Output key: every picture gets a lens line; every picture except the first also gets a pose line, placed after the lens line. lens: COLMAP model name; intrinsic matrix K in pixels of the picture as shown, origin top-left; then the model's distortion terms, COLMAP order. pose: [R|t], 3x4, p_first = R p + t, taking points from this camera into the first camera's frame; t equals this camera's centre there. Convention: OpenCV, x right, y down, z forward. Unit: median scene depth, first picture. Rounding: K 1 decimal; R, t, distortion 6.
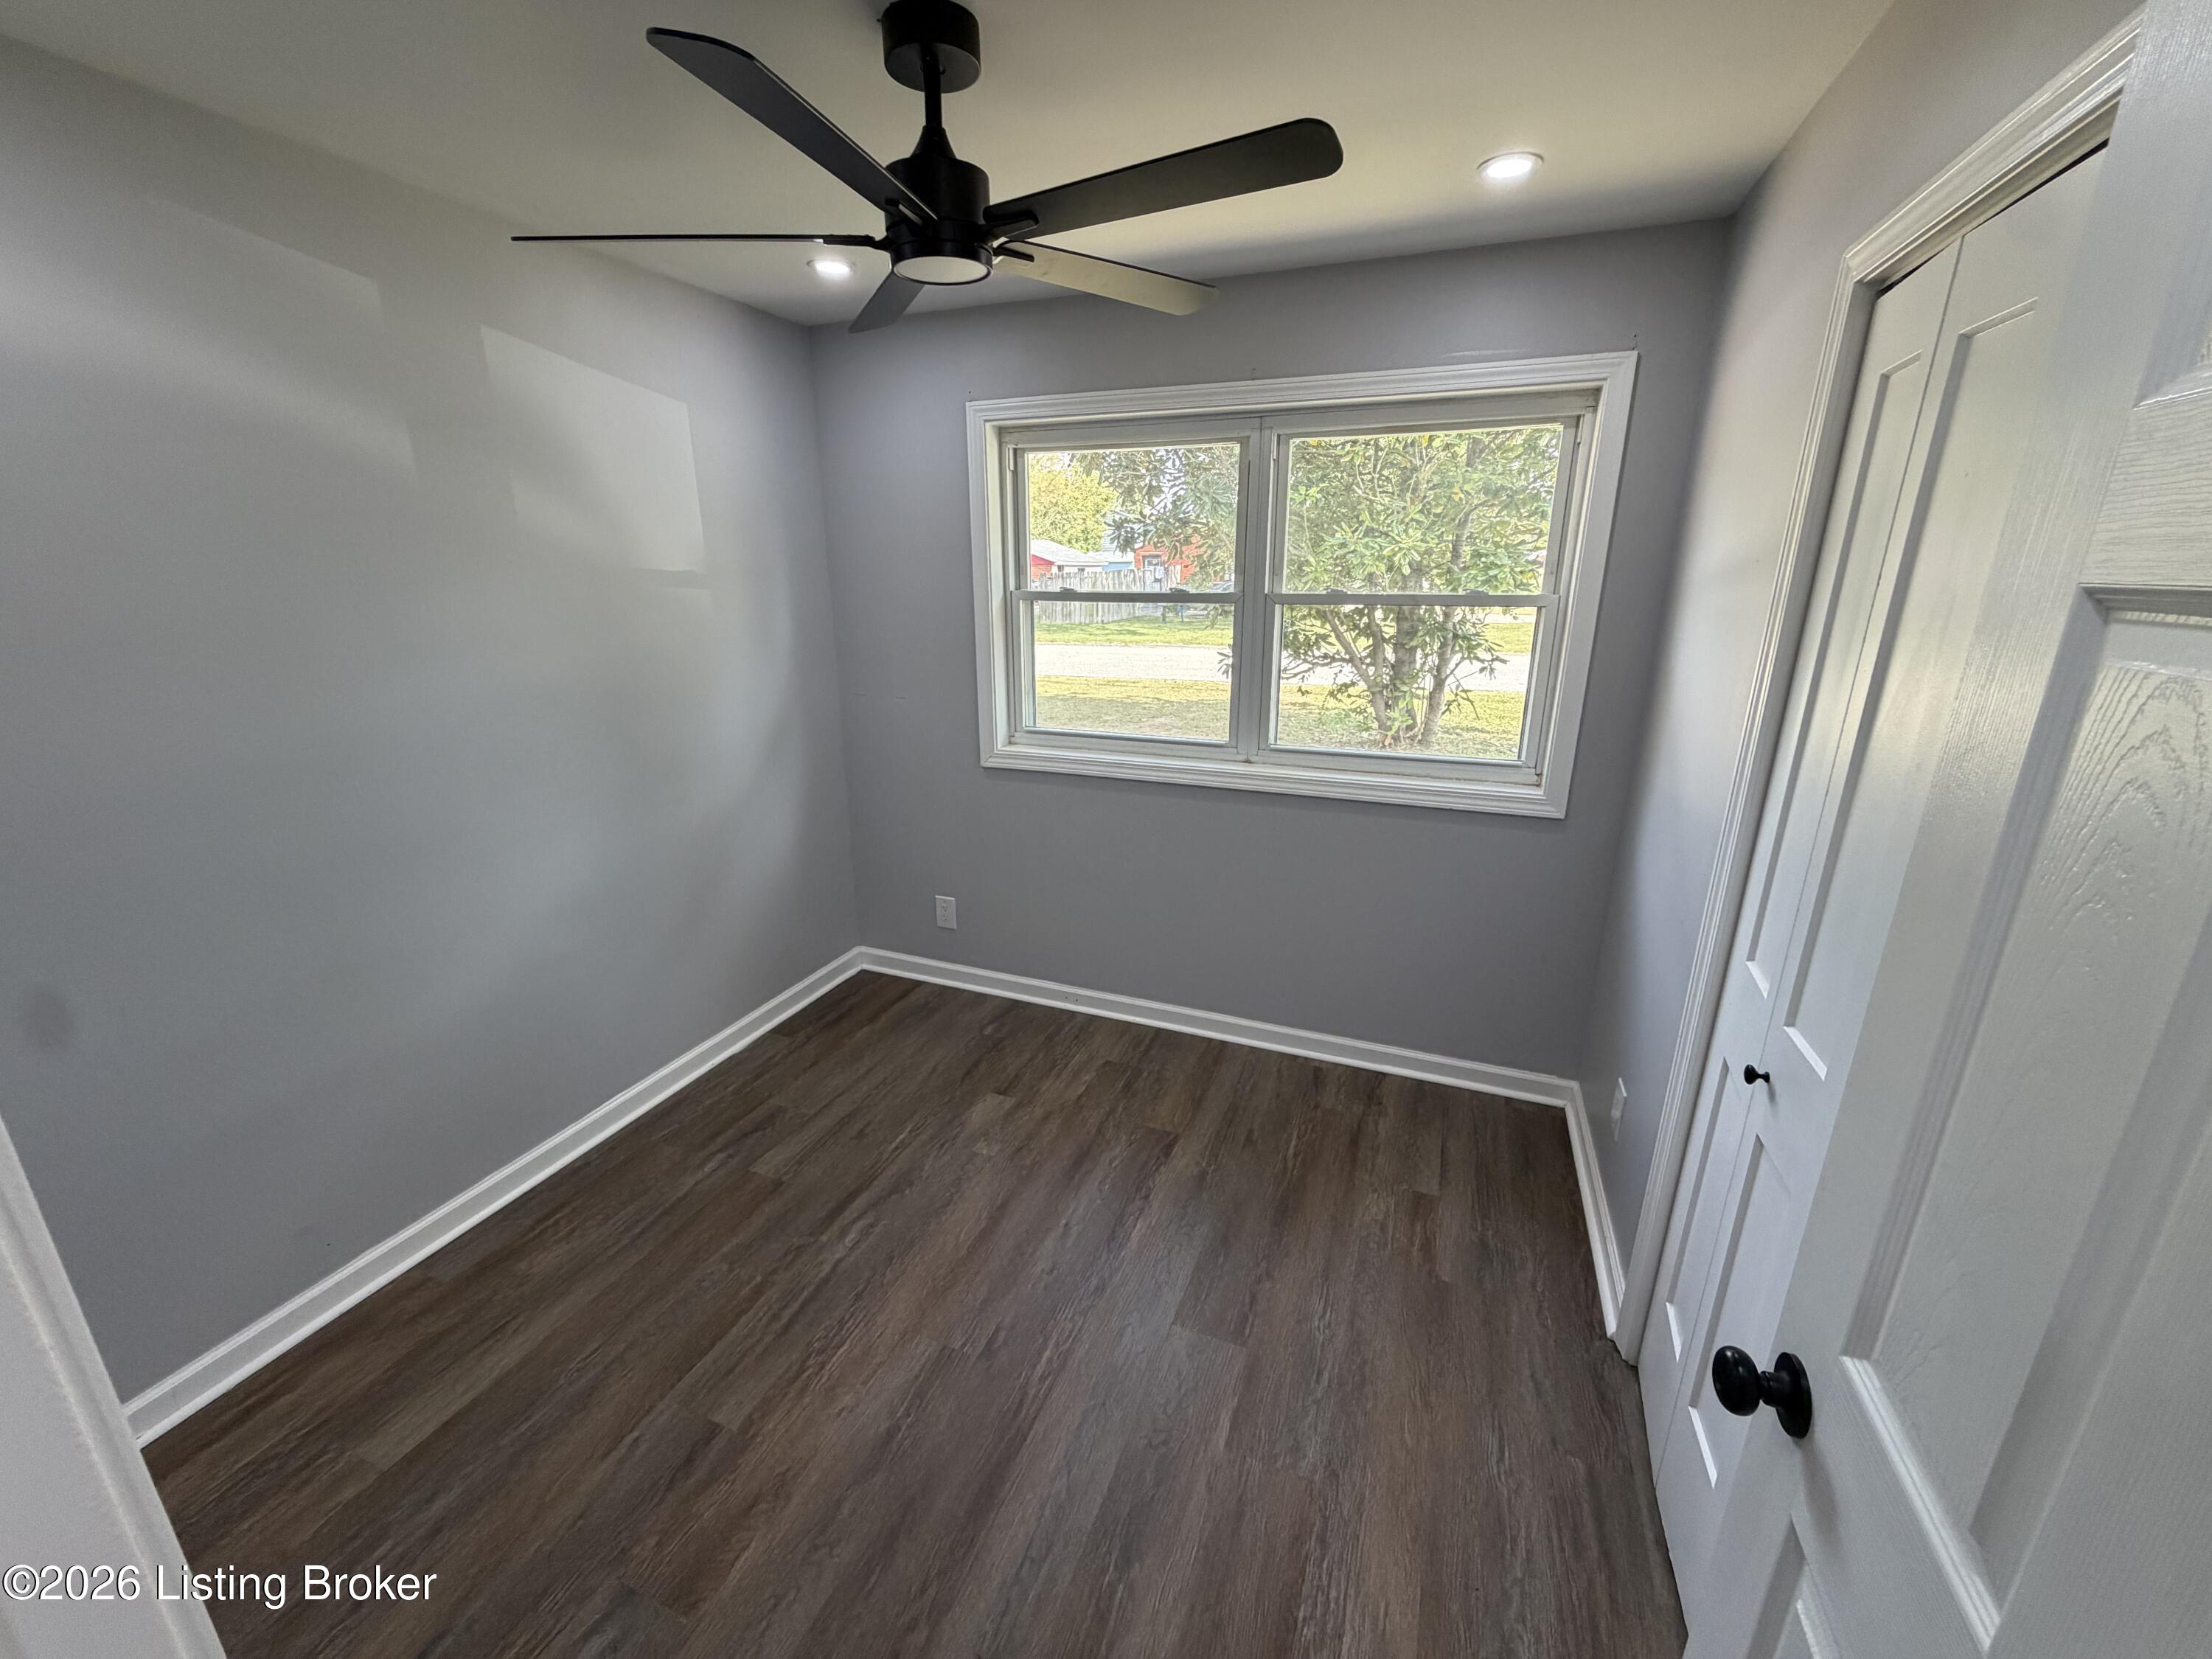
lens RADIAL K [[880.9, 0, 1101.2], [0, 880.9, 829.0], [0, 0, 1]] dist [-0.000510, 0.000178]
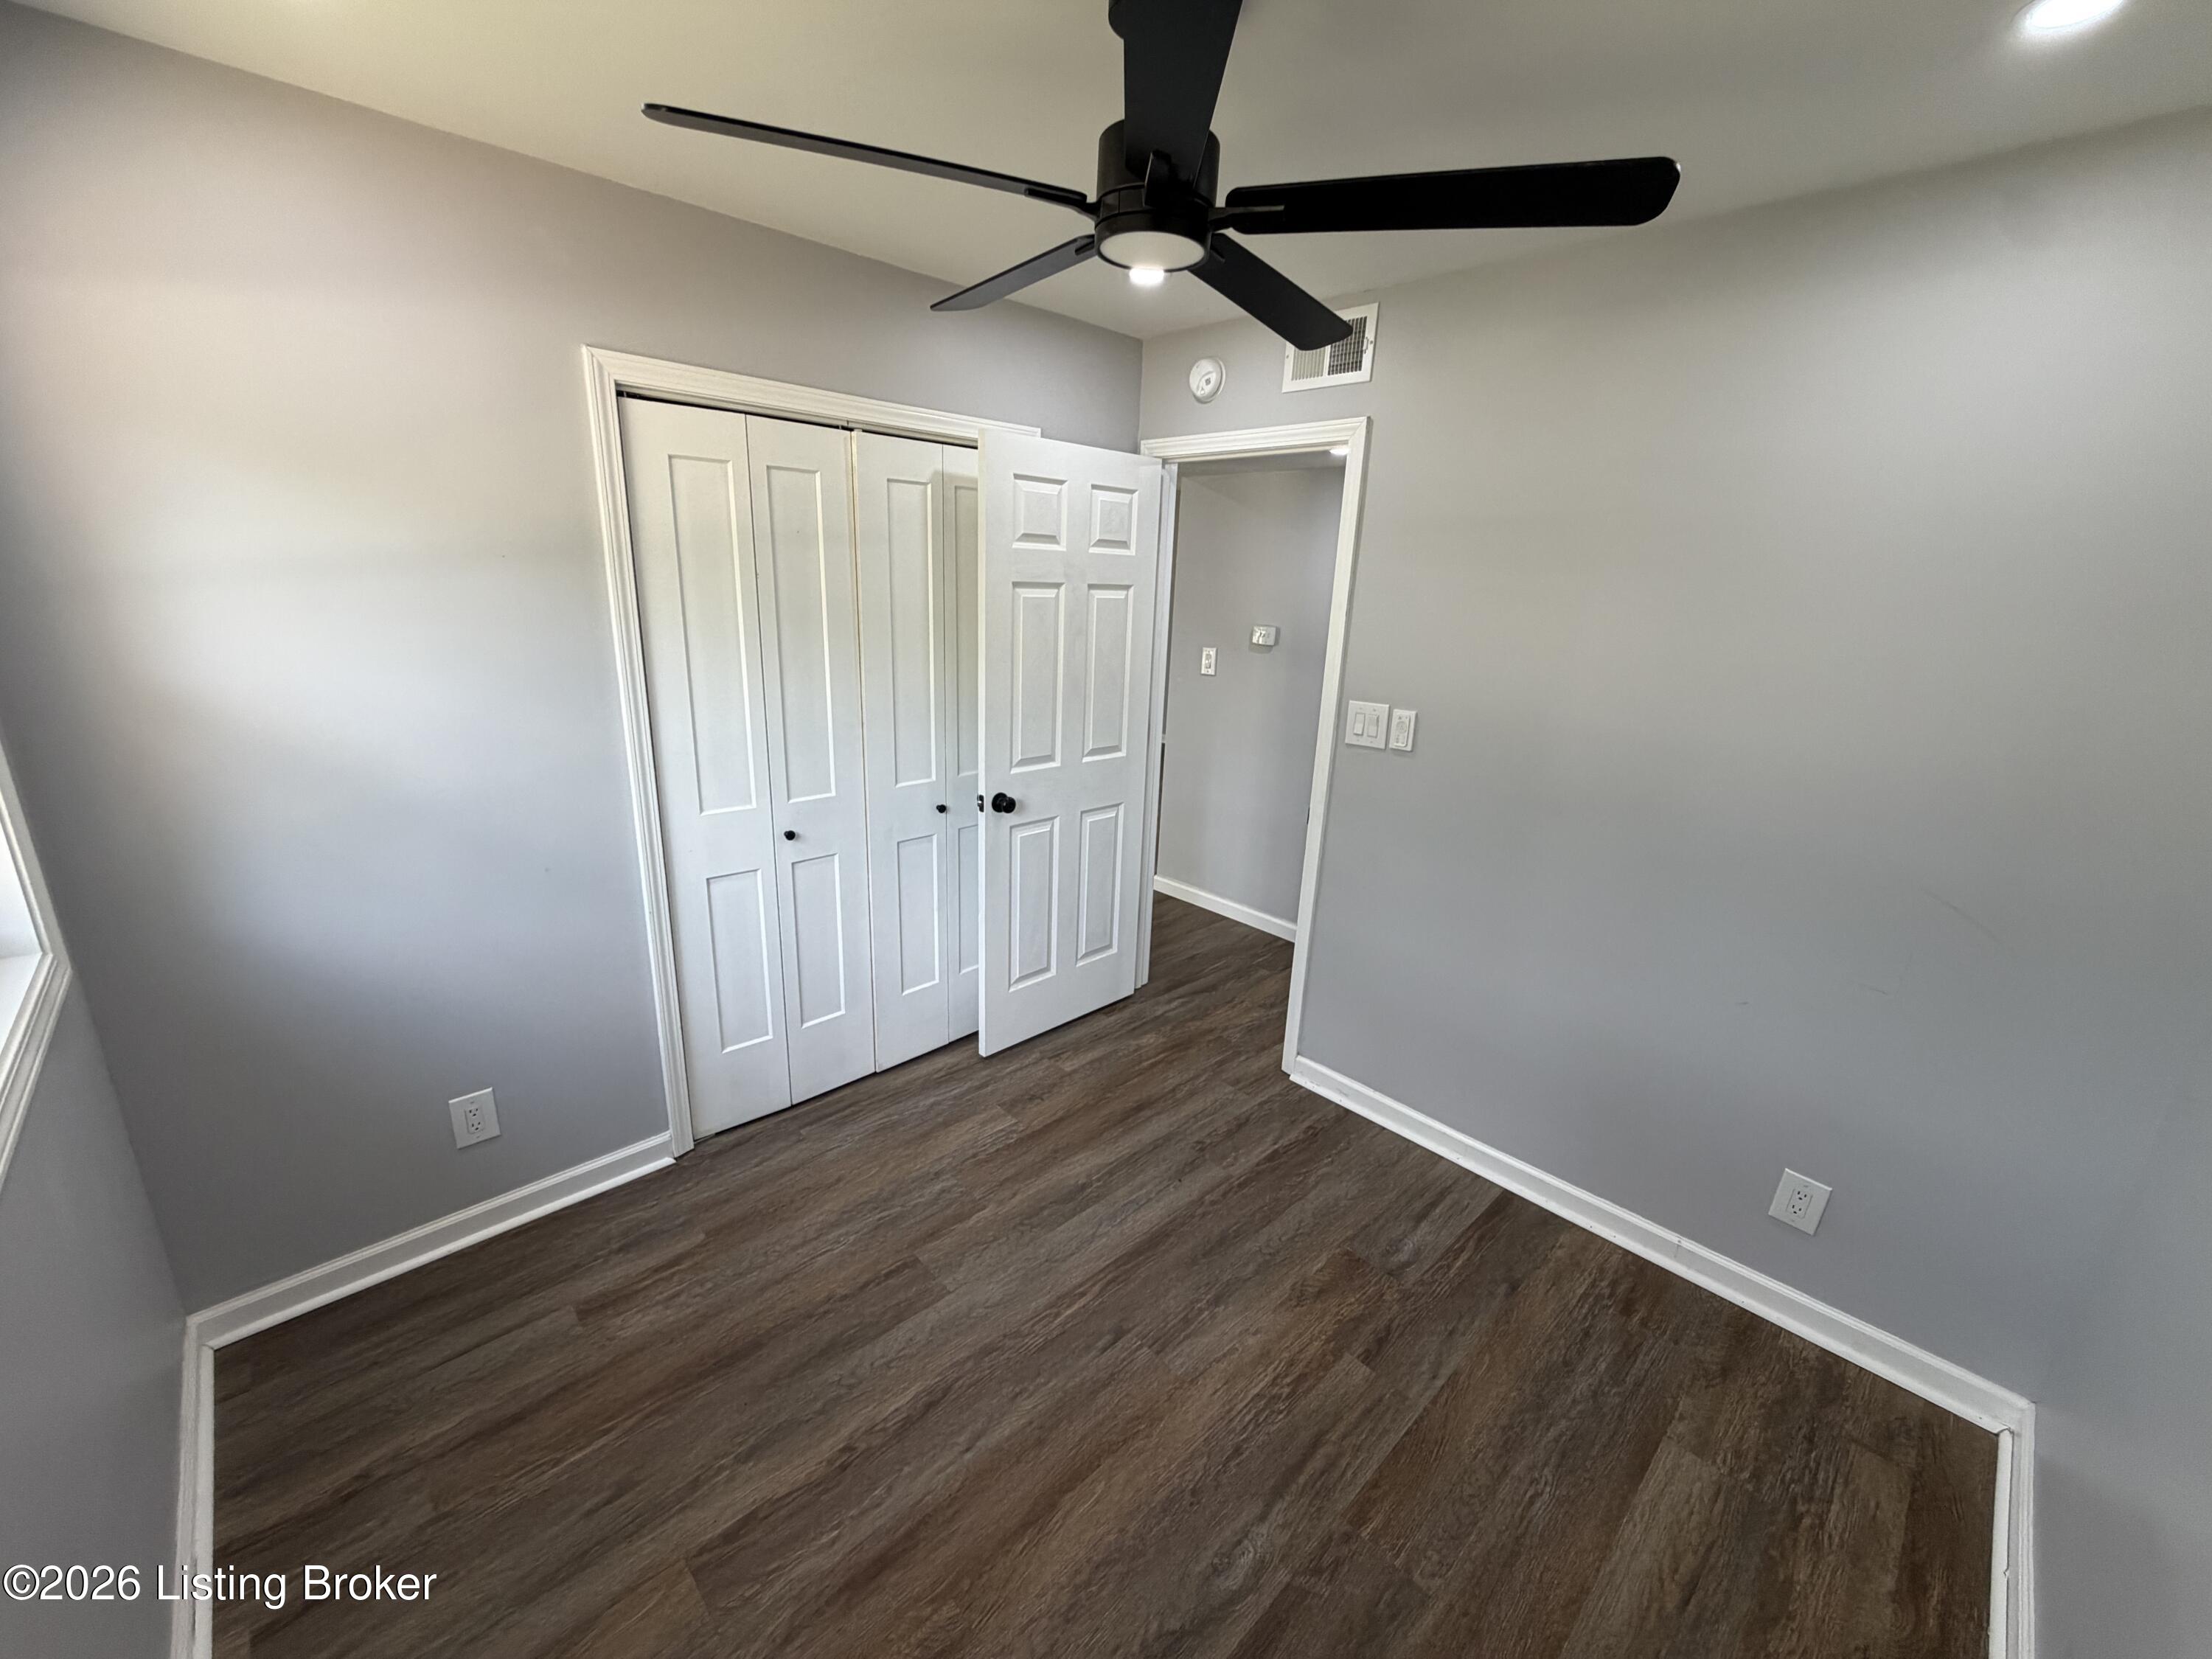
lens RADIAL K [[880.9, 0, 1101.2], [0, 880.9, 829.0], [0, 0, 1]] dist [-0.000510, 0.000178]
pose [[-0.908416, -0.147748, 0.391088, -0.409823], [0.083151, 0.852925, 0.515368, -0.437700], [-0.409714, 0.500688, -0.762526, 1.438002]]
